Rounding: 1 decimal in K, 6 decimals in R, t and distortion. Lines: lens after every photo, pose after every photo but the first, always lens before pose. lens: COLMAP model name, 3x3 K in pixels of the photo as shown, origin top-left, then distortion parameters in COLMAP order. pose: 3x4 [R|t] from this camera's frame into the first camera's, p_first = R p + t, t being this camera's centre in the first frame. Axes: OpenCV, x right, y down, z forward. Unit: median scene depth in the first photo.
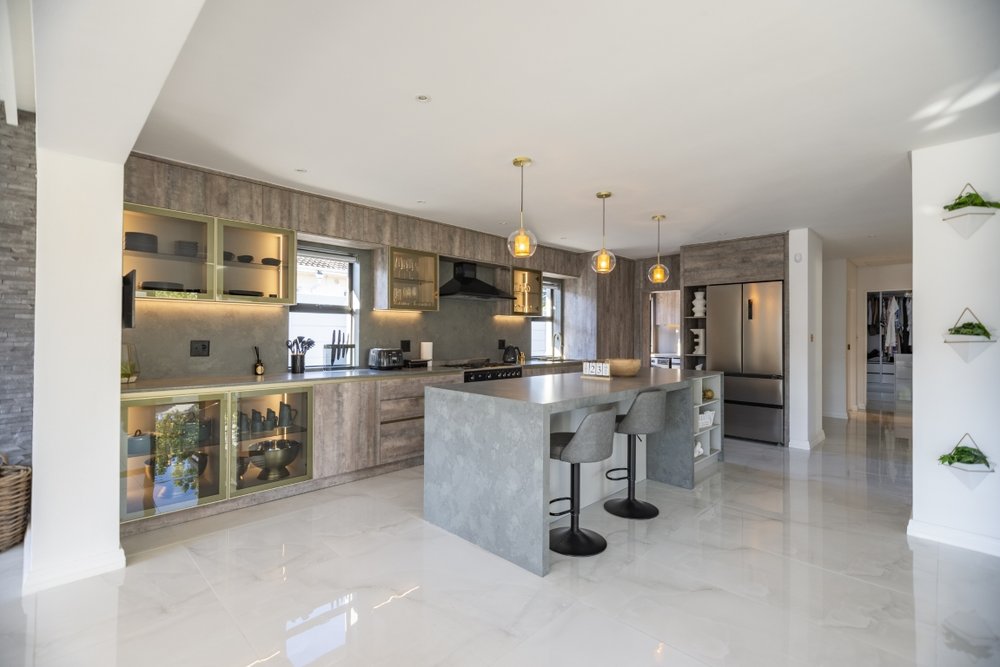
lens RADIAL K [[452.6, 0, 500.0], [0, 452.6, 333.5], [0, 0, 1]] dist [-0.000470, 0.000426]
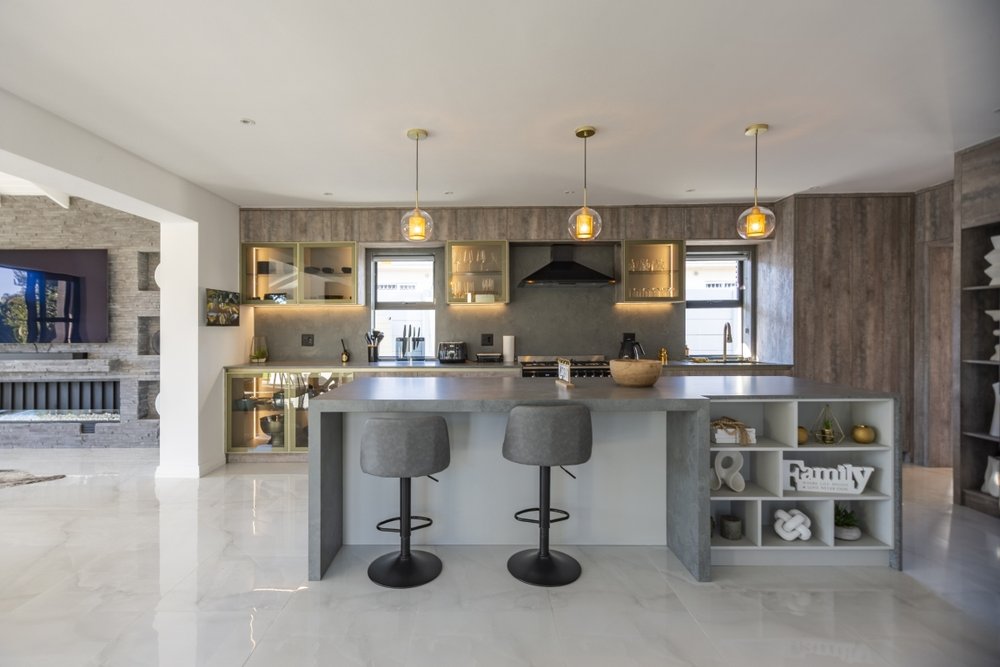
lens RADIAL K [[477.3, 0, 472.2], [0, 477.3, 329.9], [0, 0, 1]] dist [-0.001950, 0.000257]
pose [[0.691890, -0.007651, -0.721962, 0.563884], [0.011890, 0.999929, 0.000797, 0.005955], [0.721905, -0.009136, 0.691932, 0.294213]]
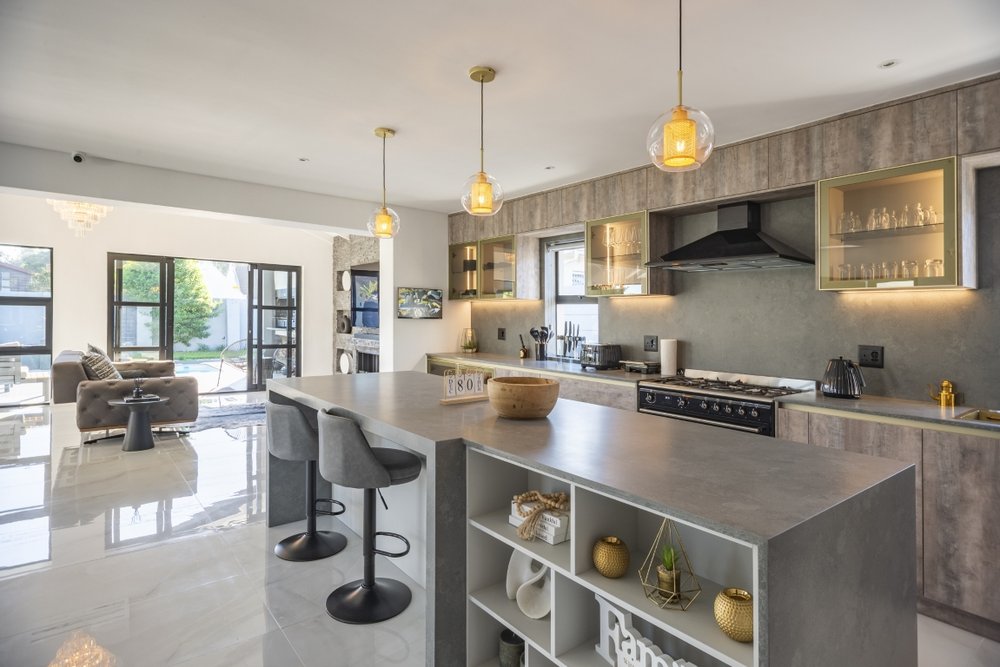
lens RADIAL K [[535.5, 0, 500.2], [0, 535.5, 311.7], [0, 0, 1]] dist [0.024670, 0.000196]
pose [[-0.122737, -0.019205, -0.992253, 0.761310], [-0.017229, 0.999703, -0.017218, -0.005116], [0.992290, 0.014983, -0.123032, 0.961318]]
